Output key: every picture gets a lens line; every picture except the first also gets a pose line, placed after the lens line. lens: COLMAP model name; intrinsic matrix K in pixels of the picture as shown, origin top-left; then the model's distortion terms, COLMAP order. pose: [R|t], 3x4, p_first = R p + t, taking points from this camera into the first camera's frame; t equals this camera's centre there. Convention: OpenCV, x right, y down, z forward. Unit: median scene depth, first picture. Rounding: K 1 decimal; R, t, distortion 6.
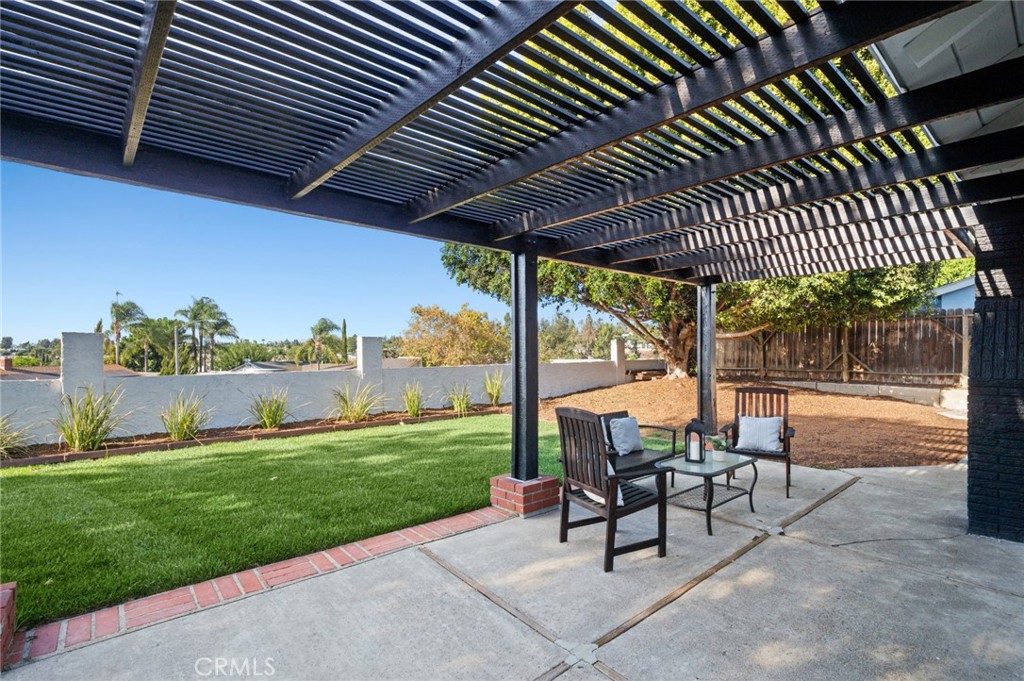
lens RADIAL K [[476.8, 0, 515.1], [0, 476.8, 336.9], [0, 0, 1]] dist [0.001864, 0.000083]
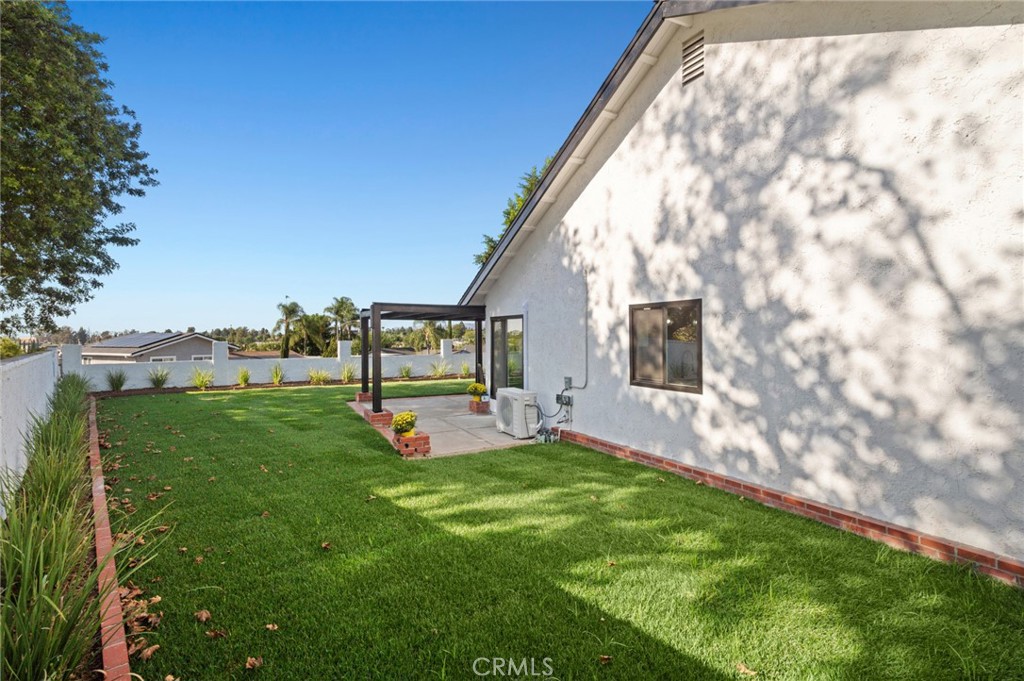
lens RADIAL K [[476.8, 0, 515.1], [0, 476.8, 336.9], [0, 0, 1]] dist [0.001864, 0.000083]
pose [[0.977208, -0.004437, -0.212238, 0.068340], [0.011023, 0.999493, 0.029858, -0.010843], [0.211998, -0.031517, 0.976762, -0.156007]]
